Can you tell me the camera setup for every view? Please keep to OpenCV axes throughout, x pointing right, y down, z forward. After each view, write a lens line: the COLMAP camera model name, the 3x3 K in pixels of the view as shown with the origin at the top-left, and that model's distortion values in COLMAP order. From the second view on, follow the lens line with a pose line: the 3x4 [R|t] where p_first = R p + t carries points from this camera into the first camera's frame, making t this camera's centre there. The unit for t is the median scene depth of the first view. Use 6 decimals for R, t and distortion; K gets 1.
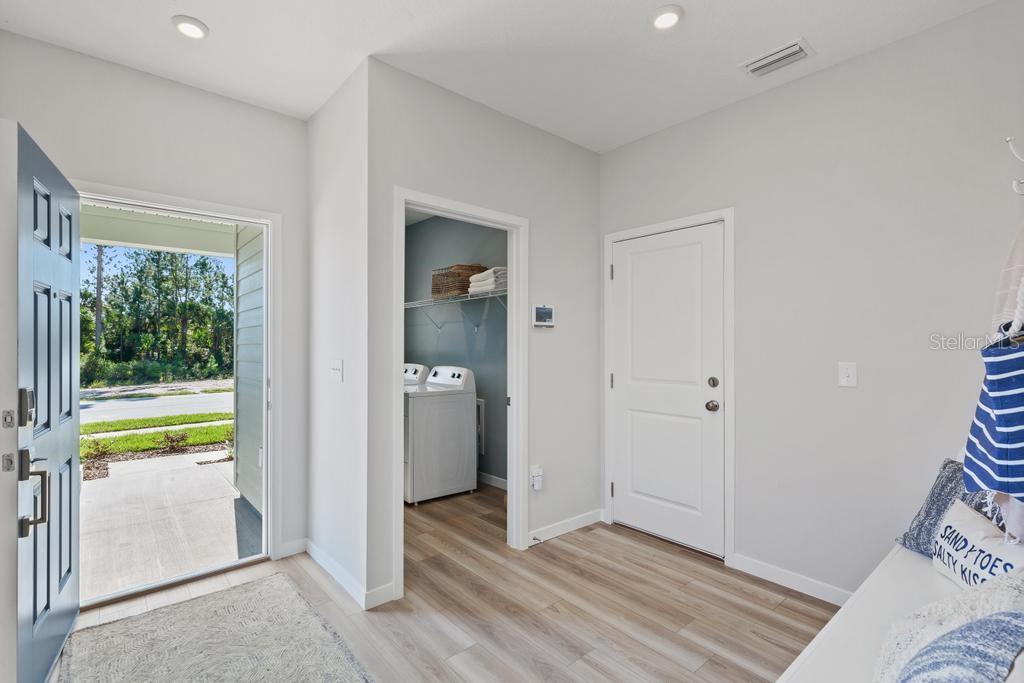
lens RADIAL K [[473.5, 0, 512.1], [0, 473.5, 344.8], [0, 0, 1]] dist [0.020343, 0.000380]
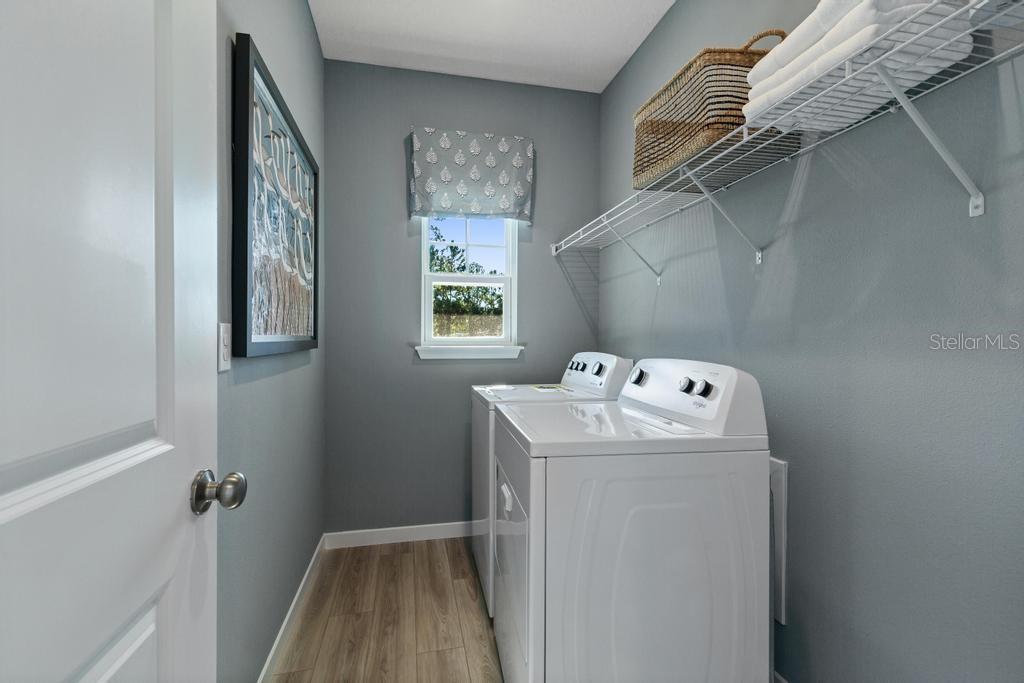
lens RADIAL K [[473.5, 0, 510.8], [0, 473.5, 342.6], [0, 0, 1]] dist [0.020343, 0.000380]
pose [[0.882286, 0.007154, -0.470659, -0.072892], [-0.003459, 0.999956, 0.008715, 0.029503], [0.470700, -0.006061, 0.882272, 0.607350]]
